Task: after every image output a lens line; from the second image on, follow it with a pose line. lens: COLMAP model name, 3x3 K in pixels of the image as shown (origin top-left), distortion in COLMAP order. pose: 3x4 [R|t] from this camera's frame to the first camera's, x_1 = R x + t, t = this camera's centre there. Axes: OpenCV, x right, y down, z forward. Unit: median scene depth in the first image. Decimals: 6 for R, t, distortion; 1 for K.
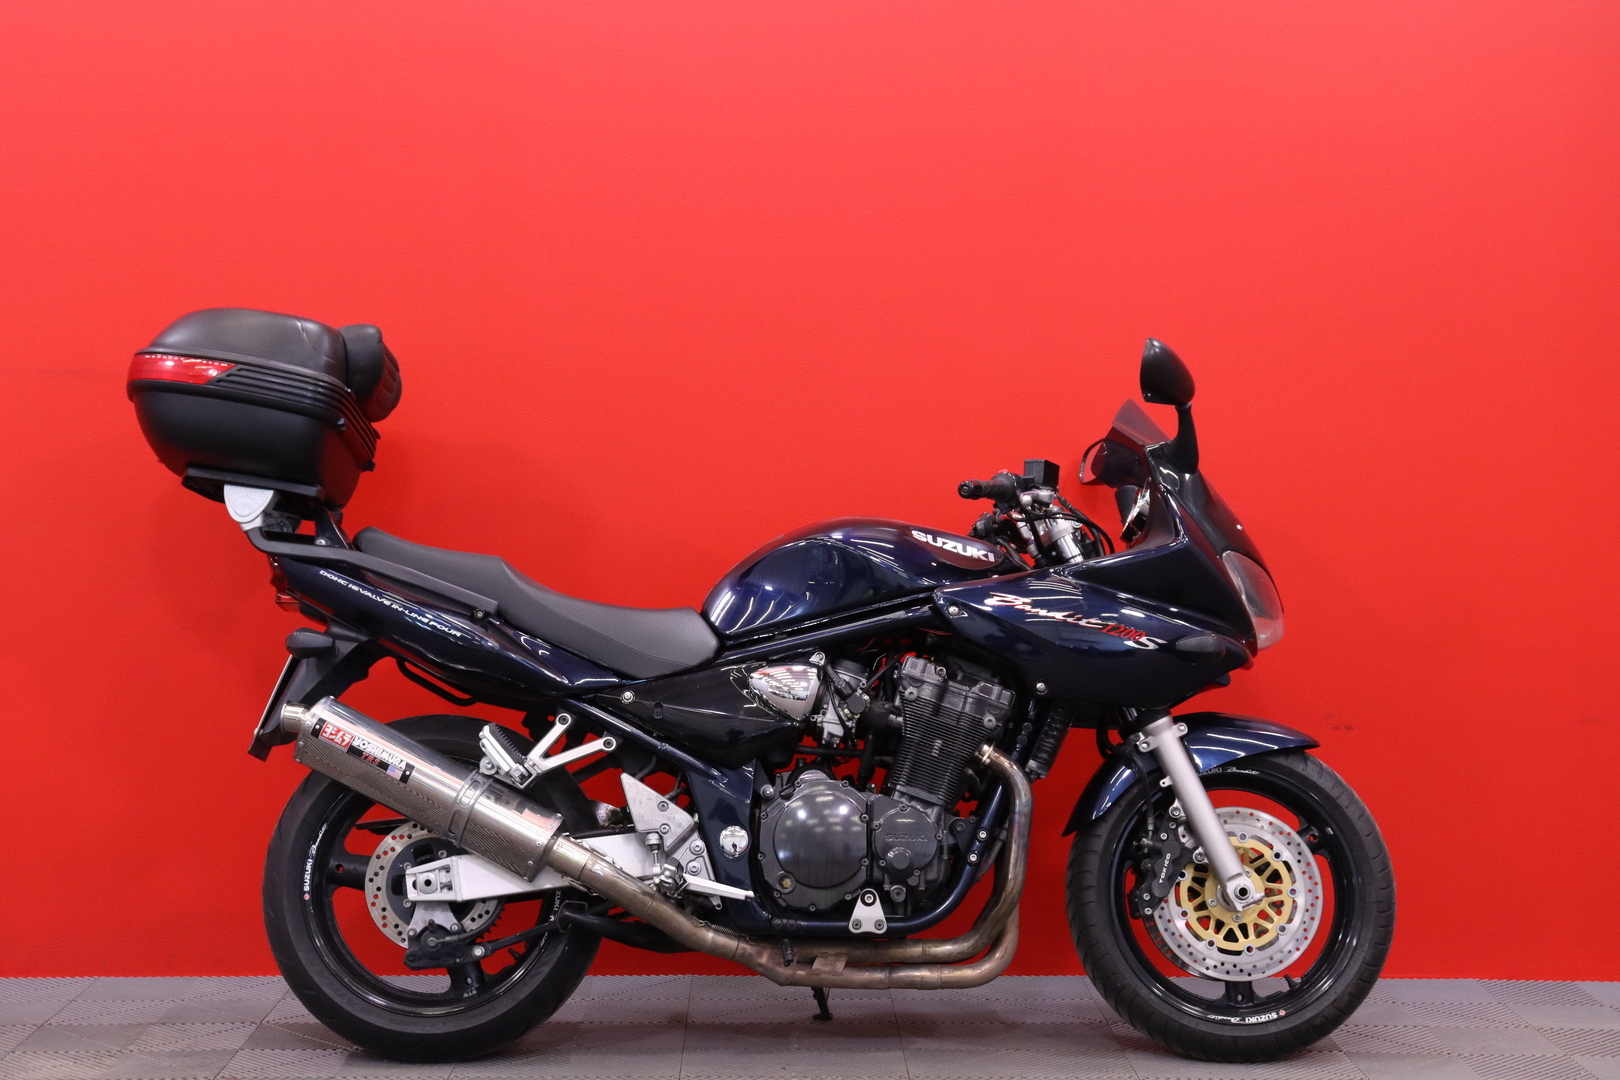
lens RADIAL K [[2612.0, 0, 810.0], [0, 2612.0, 540.0], [0, 0, 1]] dist [0.033835, 0.064450]
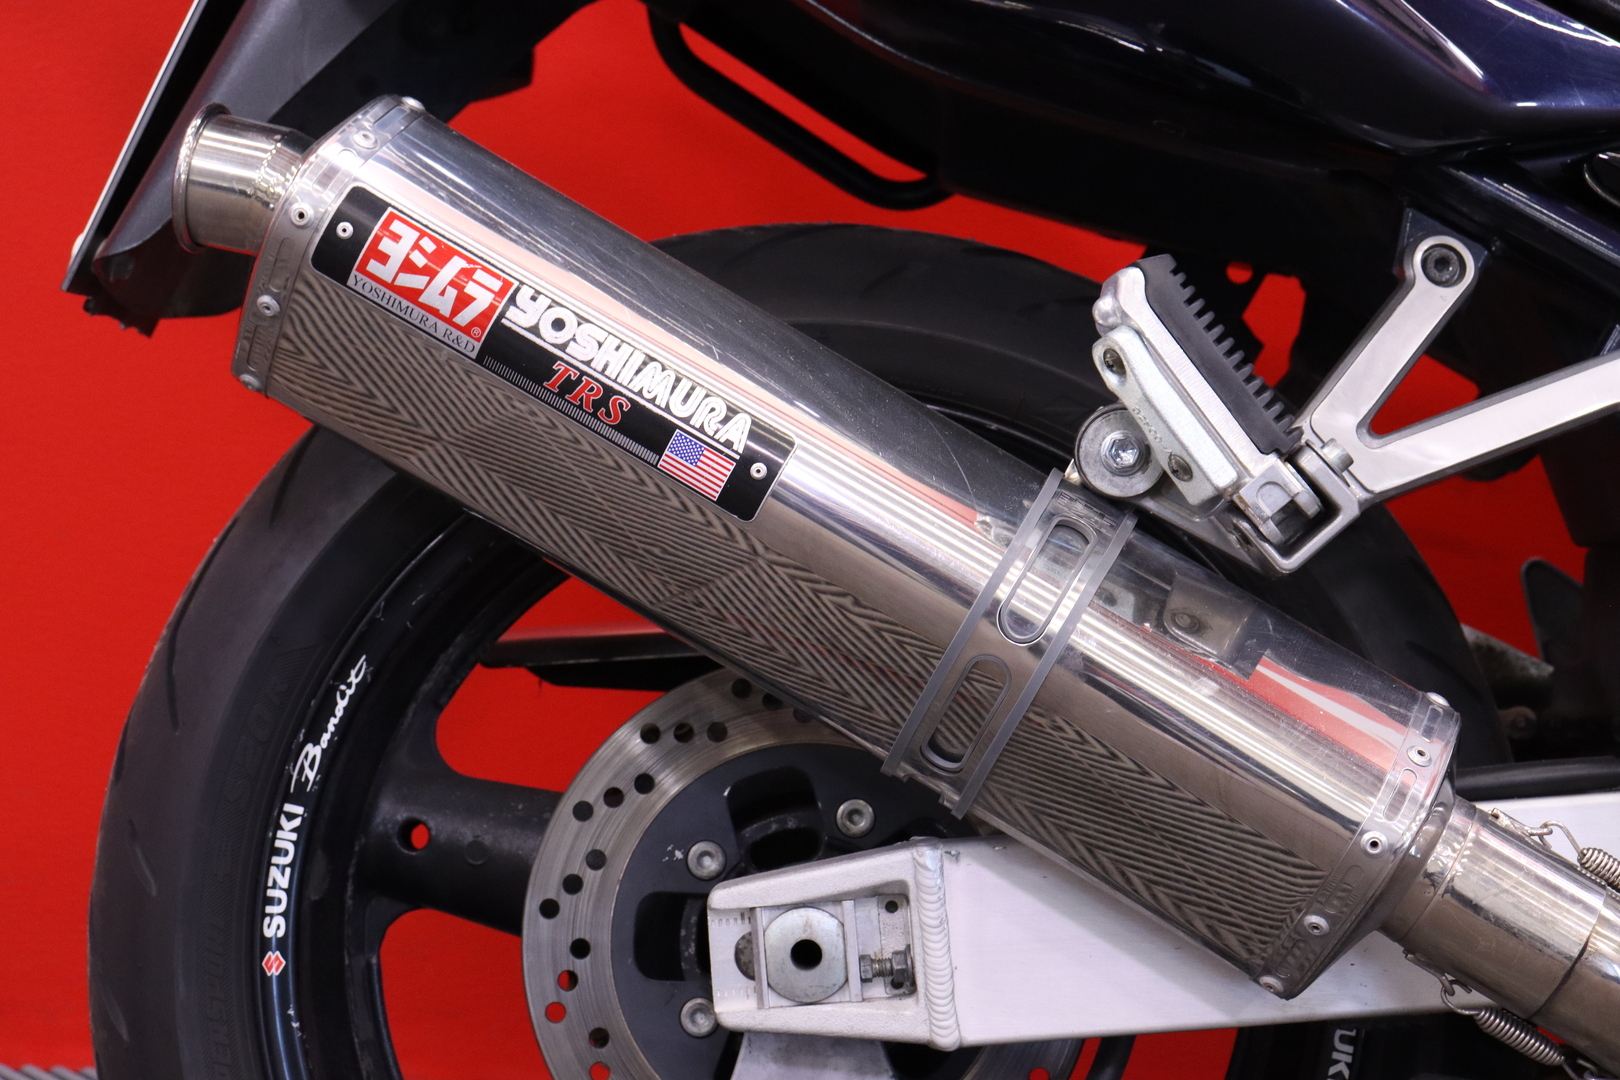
lens RADIAL K [[3428.2, 0, 810.0], [0, 3428.2, 540.0], [0, 0, 1]] dist [0.074811, 0.217385]
pose [[0.997442, 0.056822, -0.043357, -0.134070], [-0.051022, 0.990867, 0.124819, 0.058330], [0.050054, -0.122287, 0.991232, 0.706377]]
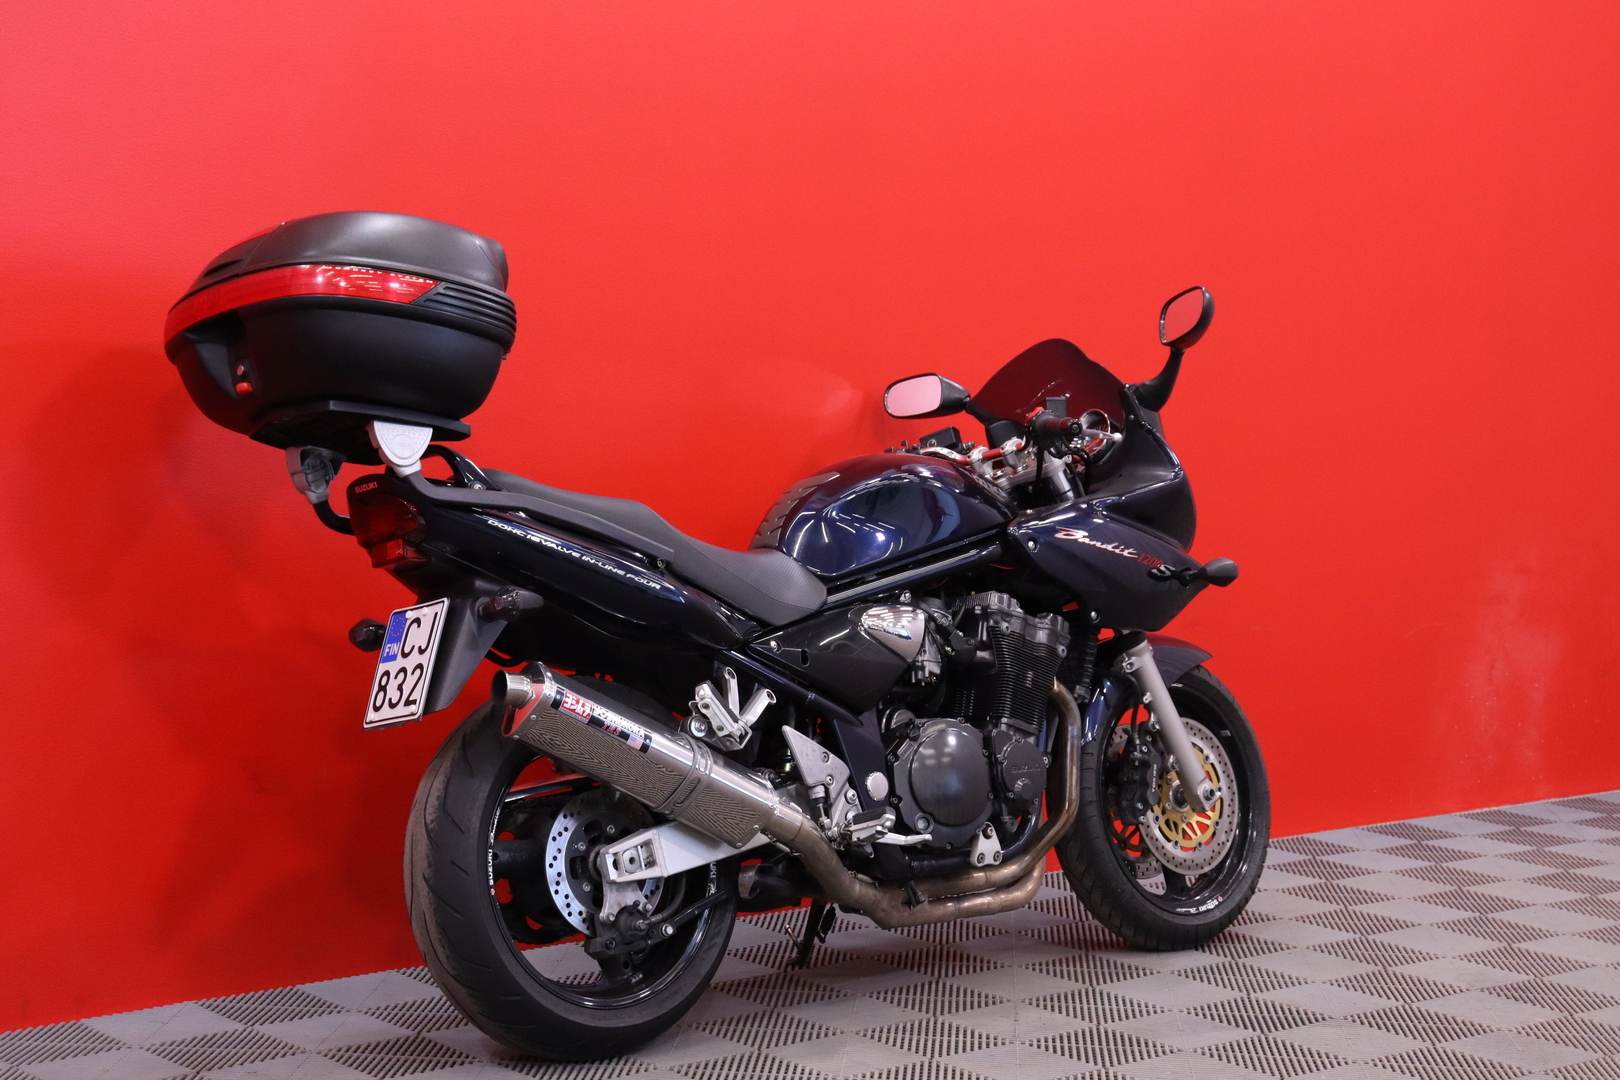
lens RADIAL K [[2648.8, 0, 810.0], [0, 2648.8, 540.0], [0, 0, 1]] dist [-0.008108, -0.020918]
pose [[0.774915, -0.027414, 0.631471, -0.671361], [0.006355, 0.999346, 0.035587, -0.012656], [-0.632034, -0.023564, 0.774583, 0.248969]]
